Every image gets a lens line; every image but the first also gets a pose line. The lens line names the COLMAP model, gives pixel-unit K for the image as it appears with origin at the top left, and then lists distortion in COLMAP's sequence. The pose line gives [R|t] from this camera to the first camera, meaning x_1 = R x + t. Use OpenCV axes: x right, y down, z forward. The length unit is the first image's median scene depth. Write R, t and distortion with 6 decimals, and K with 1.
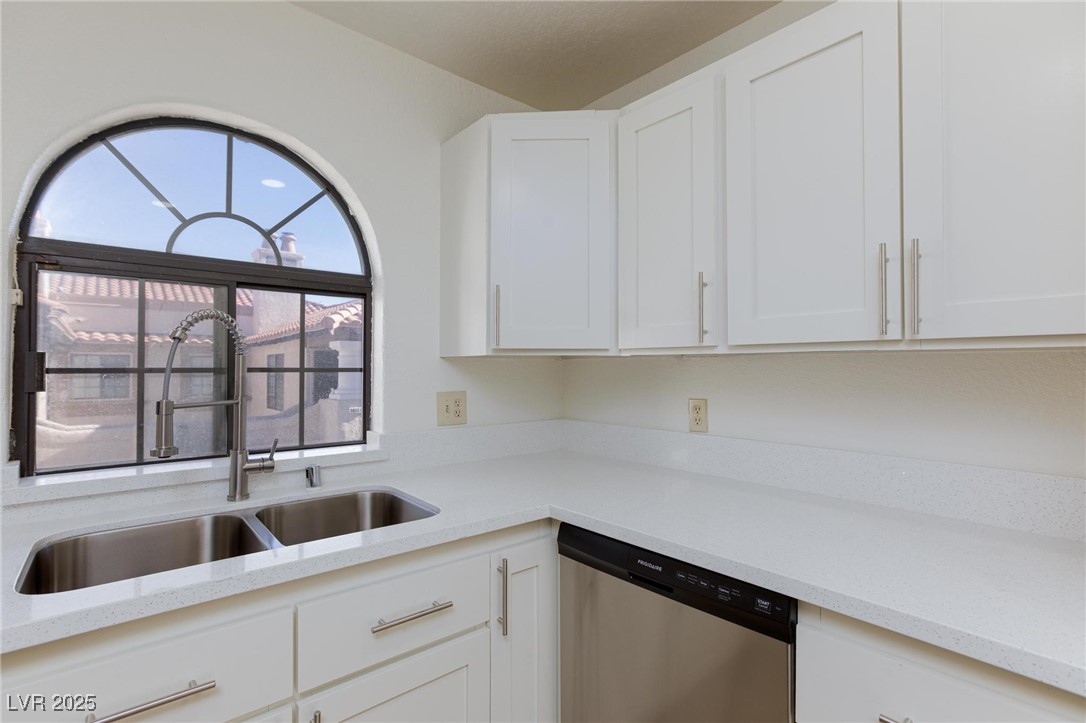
lens RADIAL K [[507.9, 0, 540.6], [0, 507.9, 358.8], [0, 0, 1]] dist [-0.039820, 0.026007]
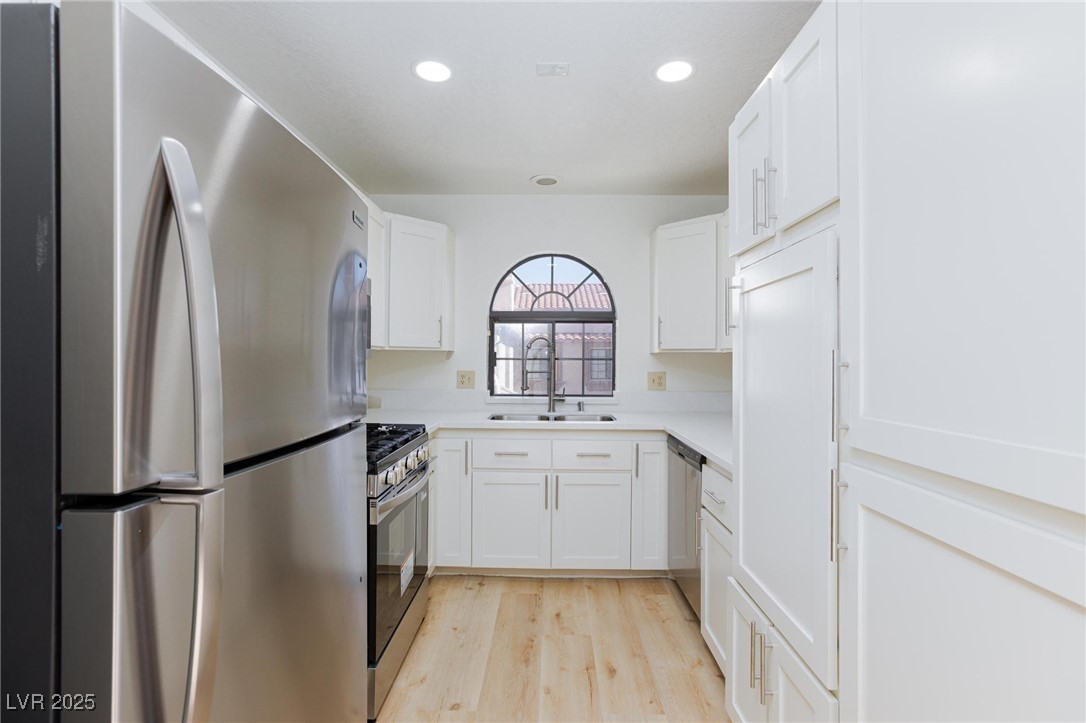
lens RADIAL K [[507.9, 0, 540.6], [0, 507.9, 358.8], [0, 0, 1]] dist [-0.039820, 0.026007]
pose [[0.741475, 0.006373, -0.670950, 0.867085], [0.006827, 0.999831, 0.017043, -0.017786], [0.670945, -0.017218, 0.741307, -0.738661]]
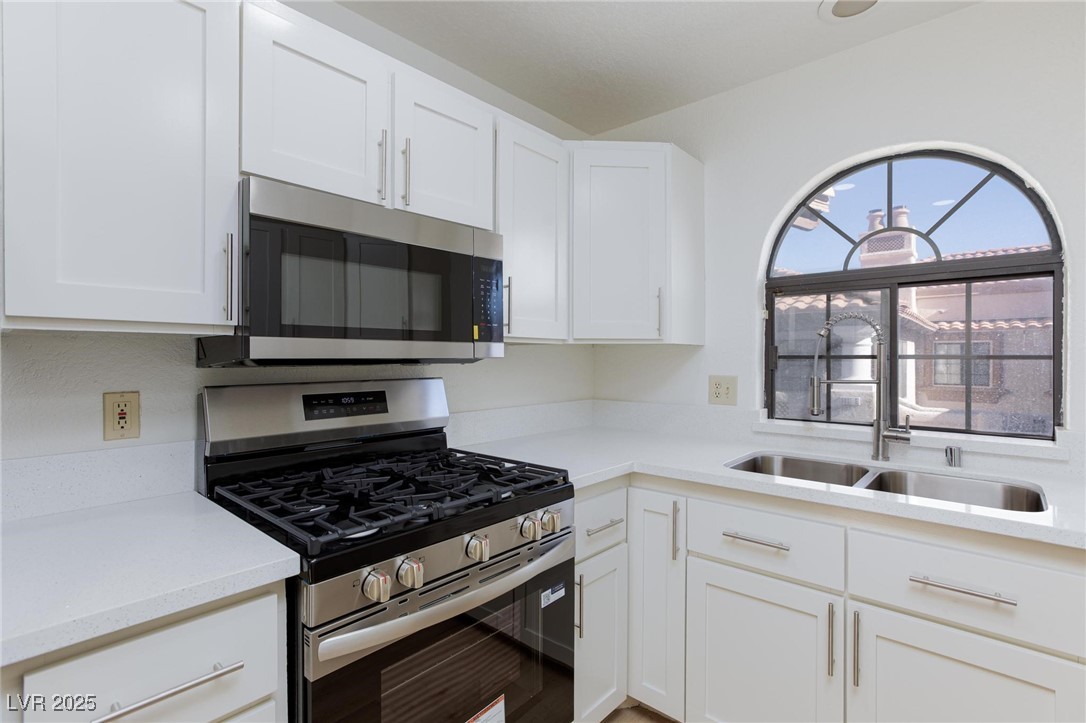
lens RADIAL K [[507.9, 0, 540.6], [0, 507.9, 358.8], [0, 0, 1]] dist [-0.039820, 0.026007]
pose [[0.126342, 0.006640, -0.991964, 0.453847], [0.017474, 0.999808, 0.008918, 0.001361], [0.991833, -0.018460, 0.126202, 0.002949]]
